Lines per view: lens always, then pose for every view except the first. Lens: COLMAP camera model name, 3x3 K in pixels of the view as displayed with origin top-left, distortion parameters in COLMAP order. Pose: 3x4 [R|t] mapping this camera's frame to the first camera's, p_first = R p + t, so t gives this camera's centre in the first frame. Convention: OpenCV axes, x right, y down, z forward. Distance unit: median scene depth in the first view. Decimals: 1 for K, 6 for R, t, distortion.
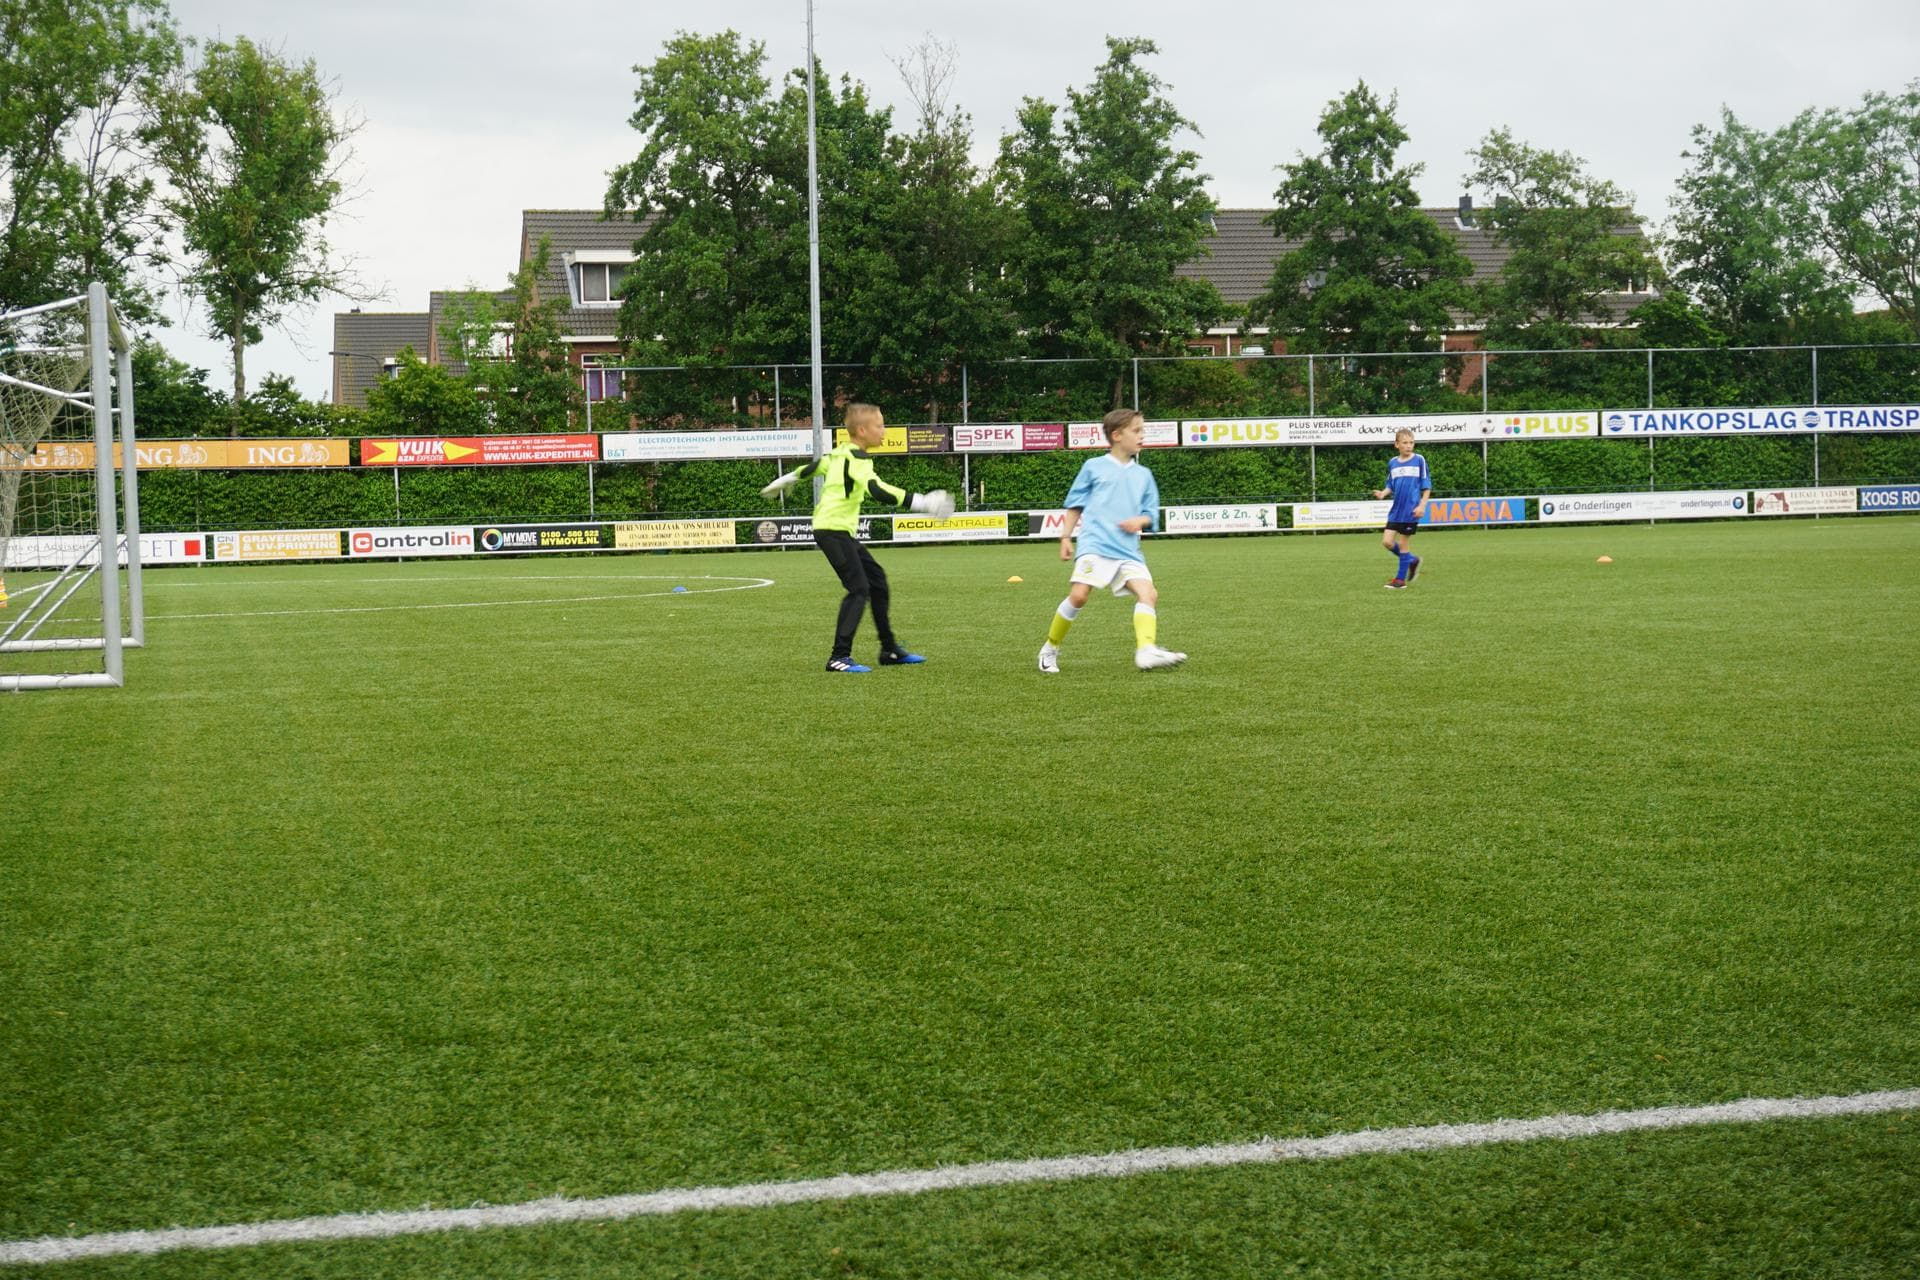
lens RADIAL K [[3008.8, 0, 927.7], [0, 3008.8, 665.6], [0, 0, 1]] dist [-0.001007, 0.044124]
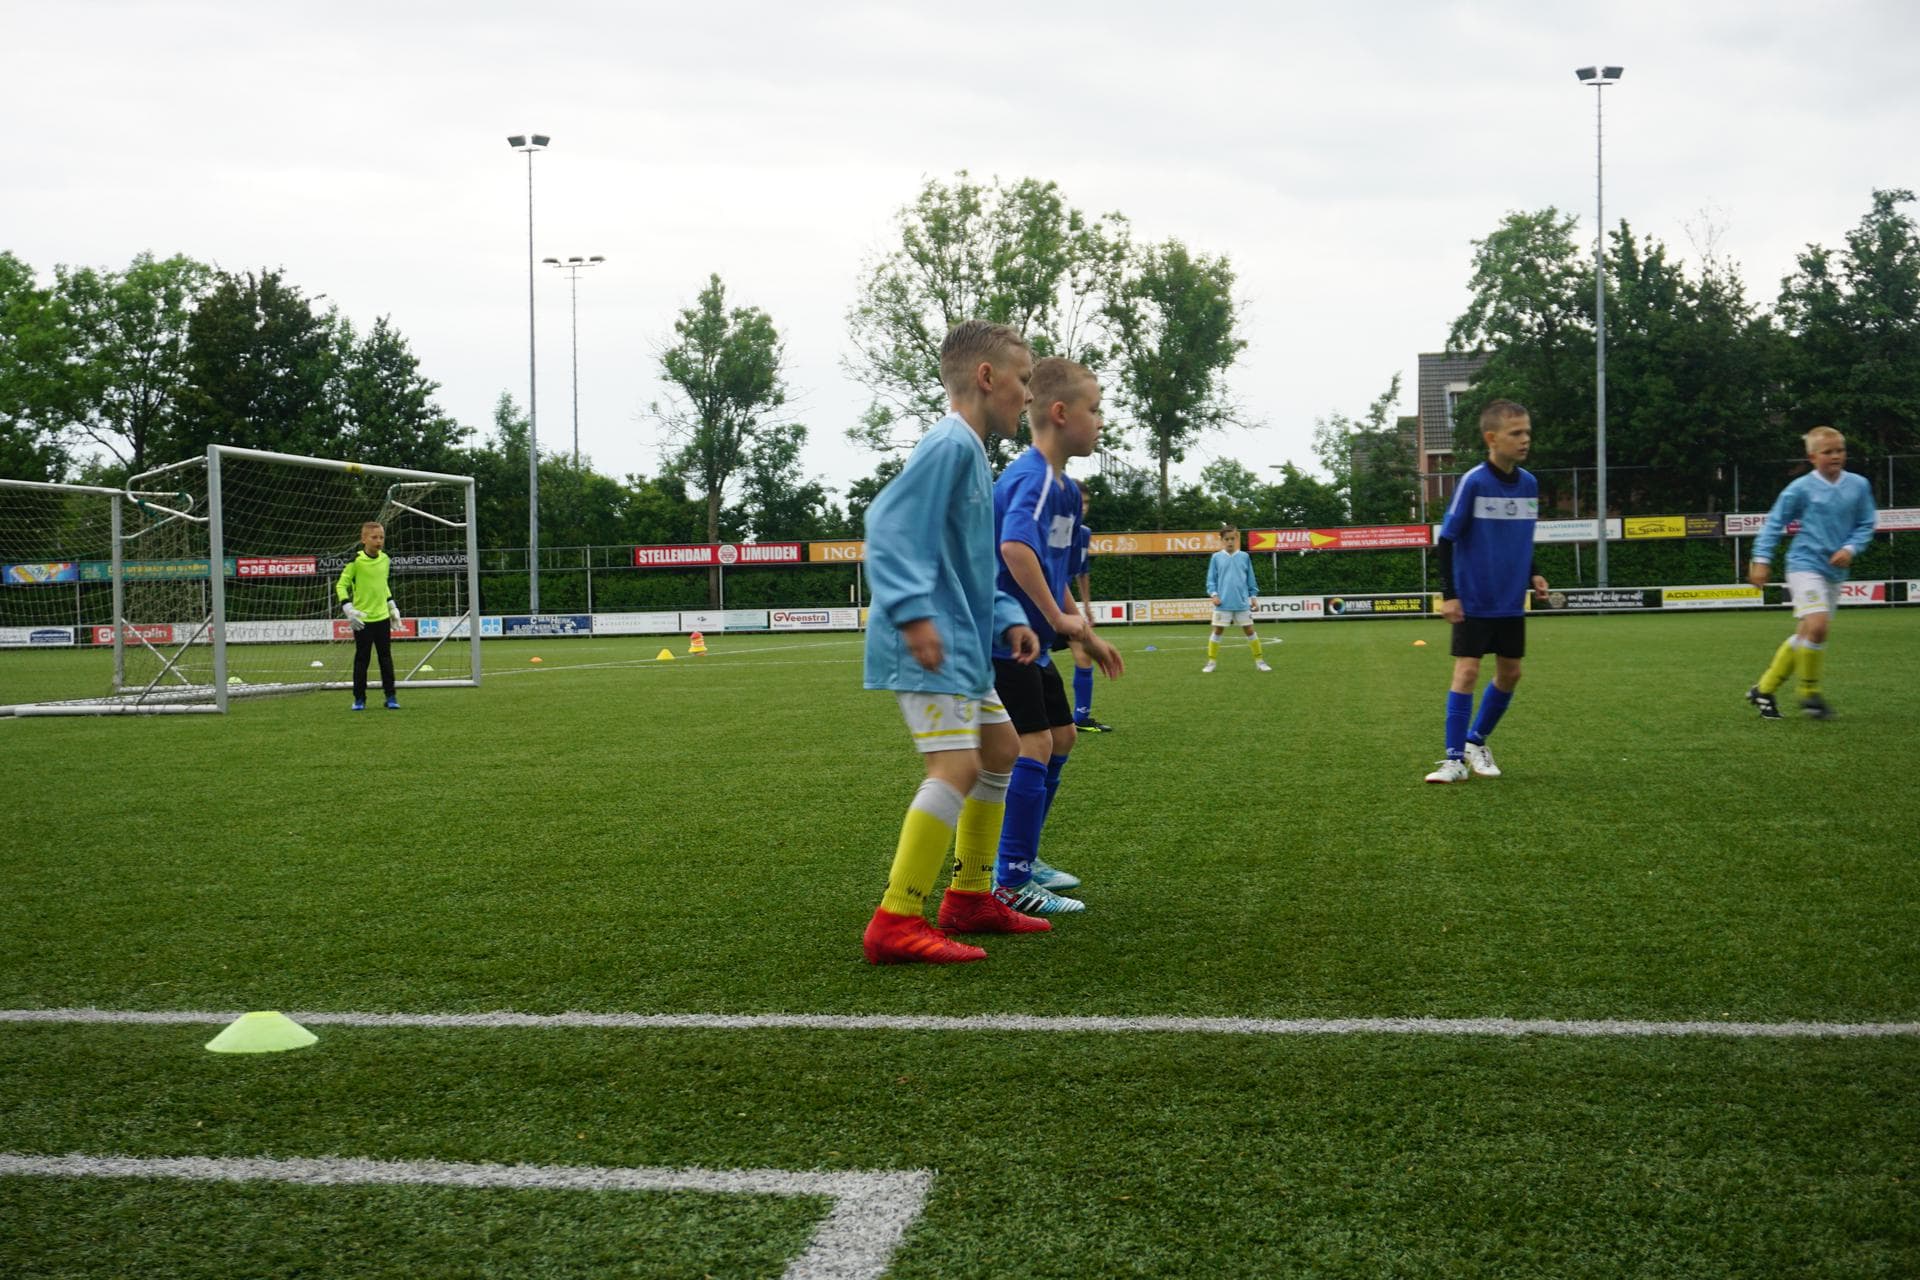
lens RADIAL K [[2272.6, 0, 941.2], [0, 2272.6, 650.7], [0, 0, 1]] dist [0.004593, 0.036260]
pose [[0.909785, 0.010524, -0.414947, 0.106550], [-0.018597, 0.999708, -0.015418, -0.003790], [0.414663, 0.021744, 0.909715, 0.022287]]
